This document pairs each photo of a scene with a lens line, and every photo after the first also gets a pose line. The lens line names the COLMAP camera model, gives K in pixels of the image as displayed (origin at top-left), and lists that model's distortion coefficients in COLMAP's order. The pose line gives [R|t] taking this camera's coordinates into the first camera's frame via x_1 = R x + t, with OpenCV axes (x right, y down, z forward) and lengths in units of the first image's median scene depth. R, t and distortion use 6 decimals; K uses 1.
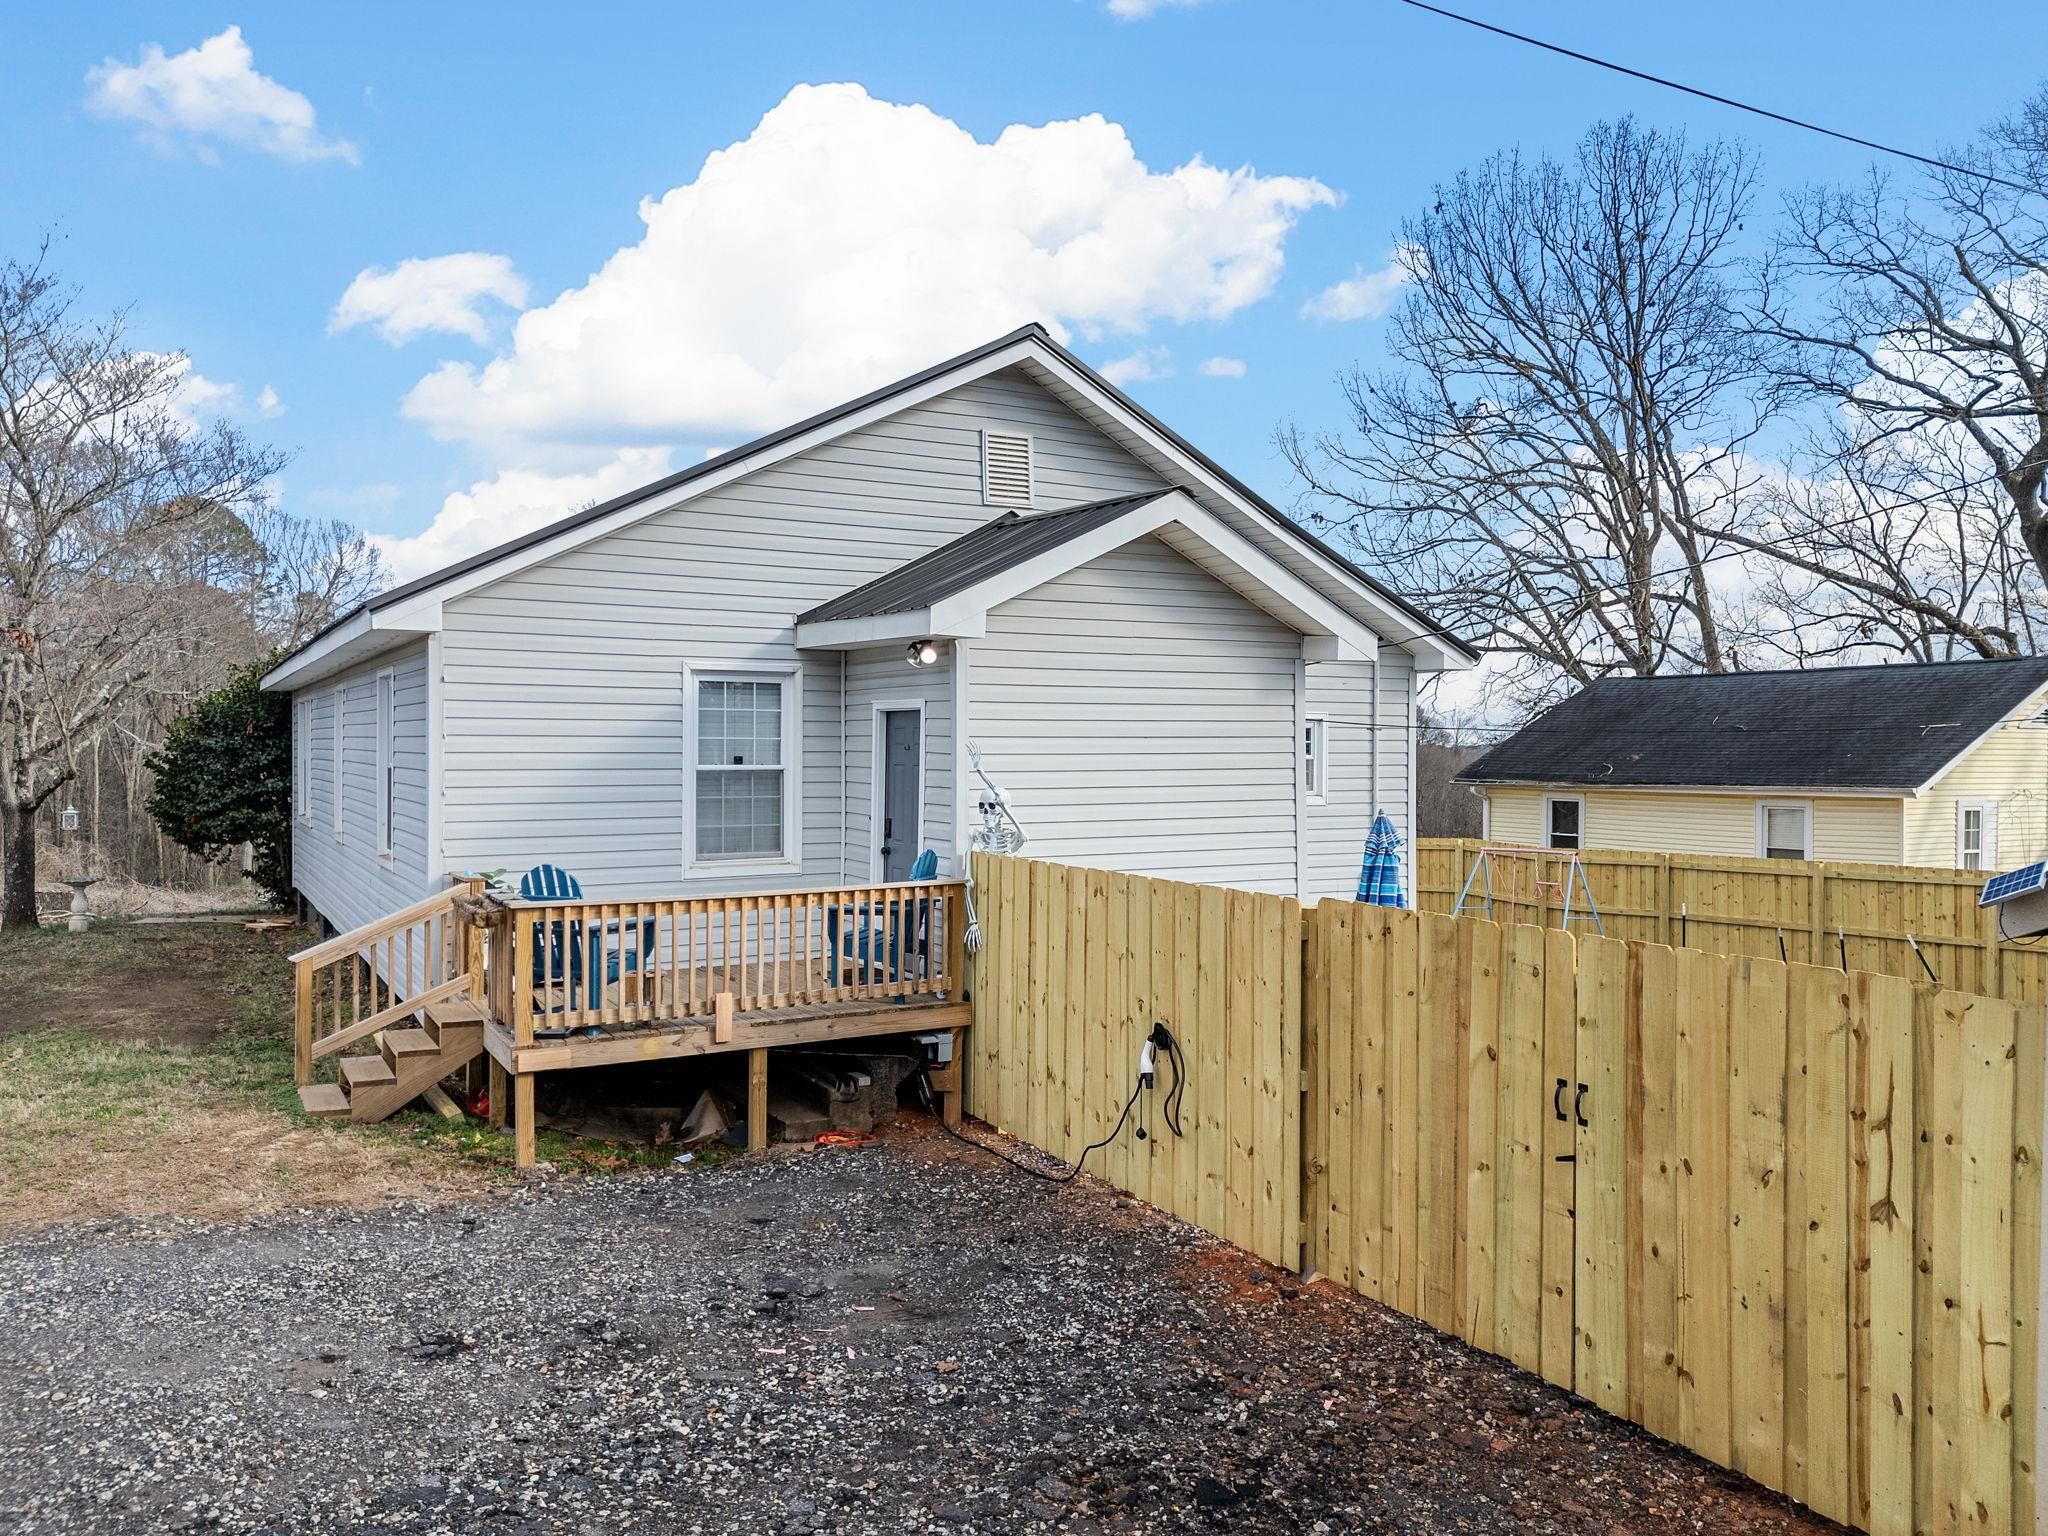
lens RADIAL K [[1519.8, 0, 1013.9], [0, 1519.8, 756.3], [0, 0, 1]] dist [0.065394, -0.056451]
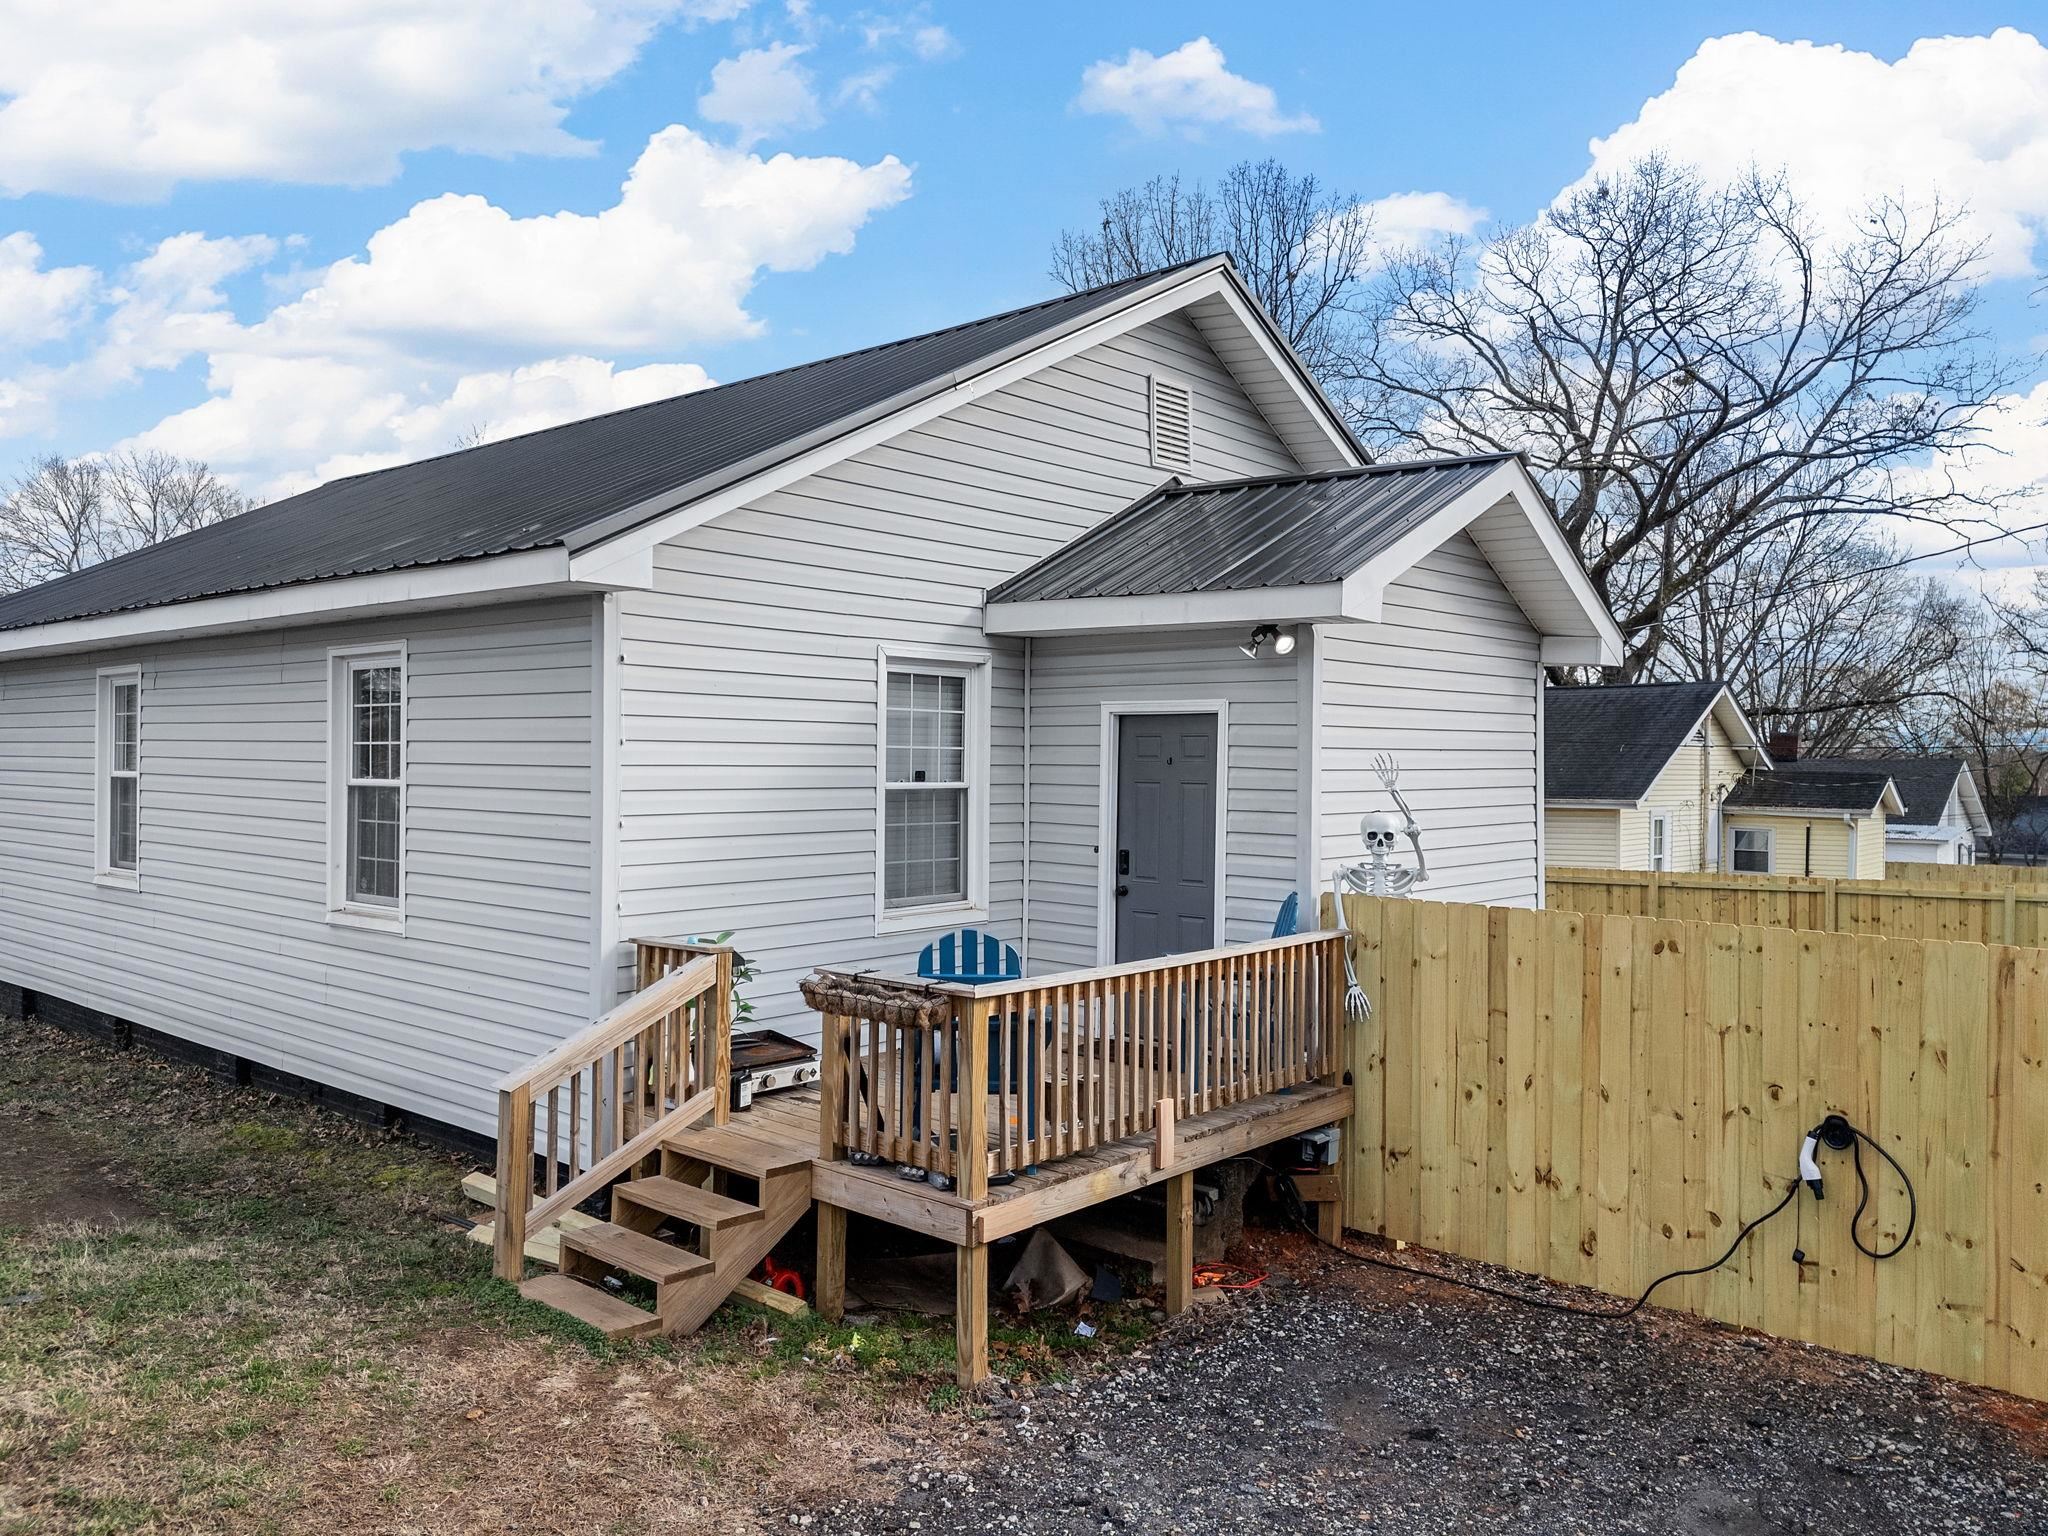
lens RADIAL K [[1519.8, 0, 1021.9], [0, 1519.8, 760.7], [0, 0, 1]] dist [0.065394, -0.056451]
pose [[0.943615, 0.005246, 0.331004, -0.398011], [-0.004140, 0.999983, -0.004046, -0.002488], [-0.331020, 0.002448, 0.943621, 0.269673]]
